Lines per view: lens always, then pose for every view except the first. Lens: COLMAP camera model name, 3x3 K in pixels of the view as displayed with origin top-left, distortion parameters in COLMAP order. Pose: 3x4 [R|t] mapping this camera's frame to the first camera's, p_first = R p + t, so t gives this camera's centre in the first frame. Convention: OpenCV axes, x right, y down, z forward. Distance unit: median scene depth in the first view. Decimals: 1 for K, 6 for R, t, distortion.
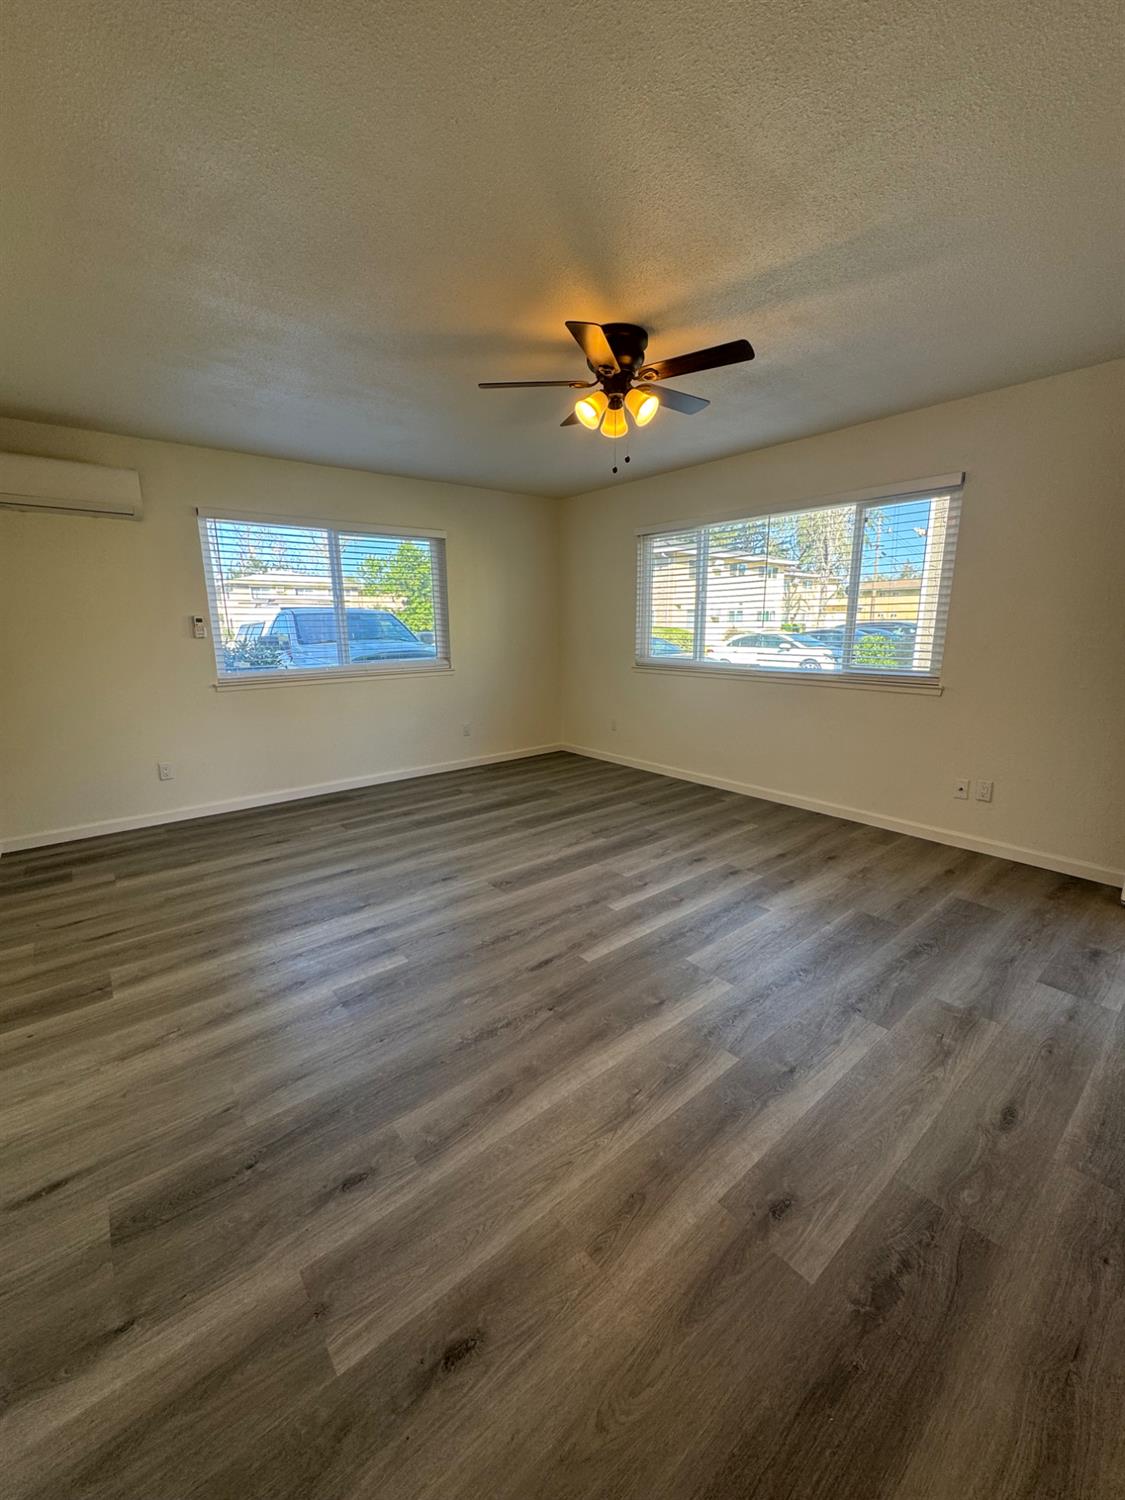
lens RADIAL K [[598.3, 0, 565.7], [0, 598.3, 747.6], [0, 0, 1]] dist [-0.003722, 0.001009]
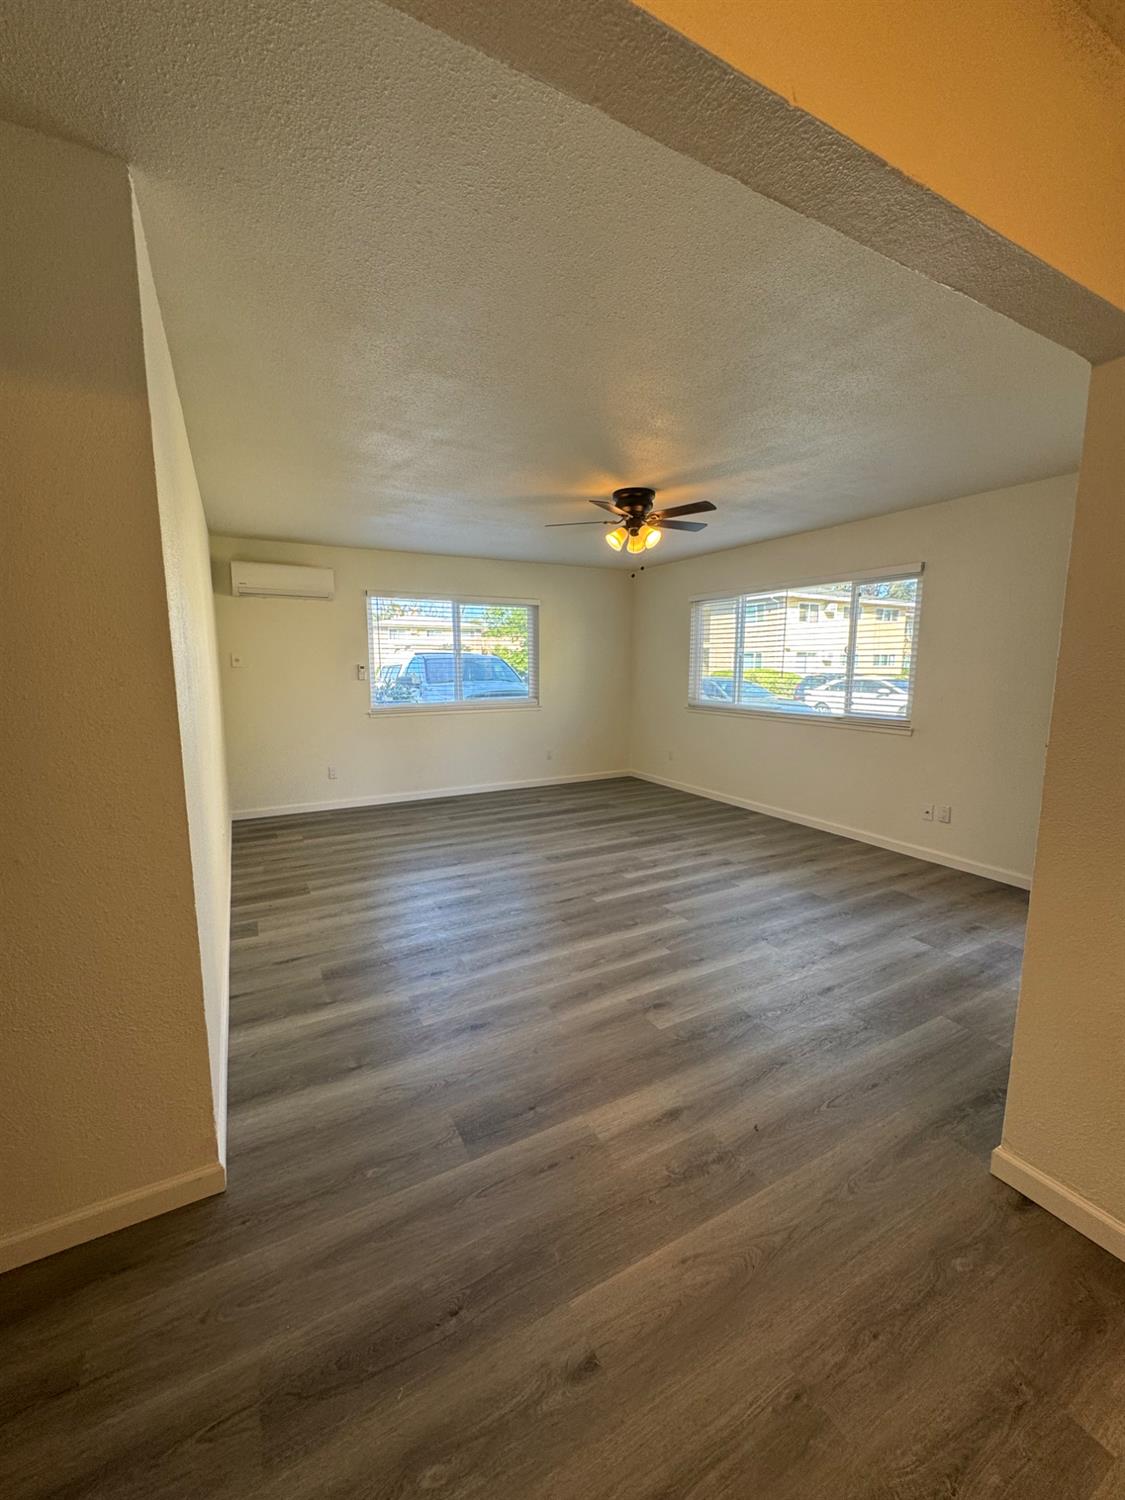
lens RADIAL K [[598.3, 0, 563.8], [0, 598.3, 748.2], [0, 0, 1]] dist [-0.003722, 0.001009]
pose [[0.981803, 0.036553, -0.186351, 0.160890], [-0.048289, 0.997099, -0.058832, 0.049168], [0.183660, 0.066760, 0.980720, -0.365920]]
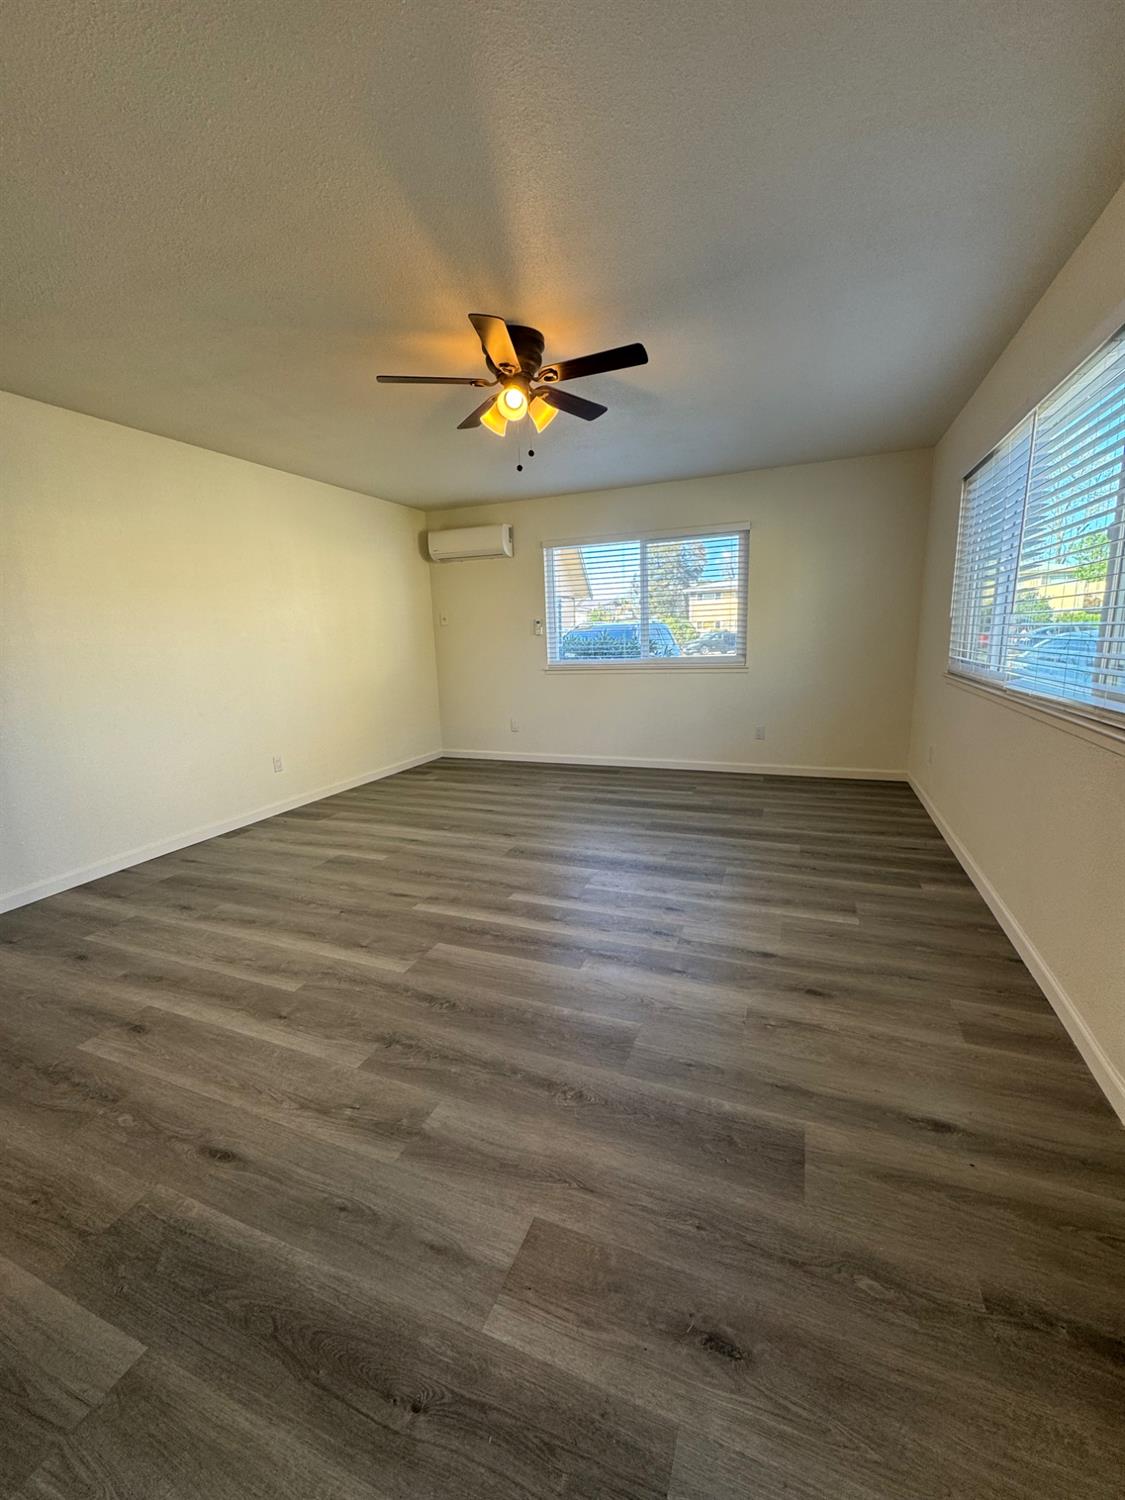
lens RADIAL K [[598.3, 0, 557.1], [0, 598.3, 746.7], [0, 0, 1]] dist [-0.003722, 0.001009]
pose [[0.472842, 0.157646, -0.866930, 0.829680], [-0.154475, 0.983459, 0.094582, -0.080153], [0.867501, 0.089196, 0.489373, 0.466166]]
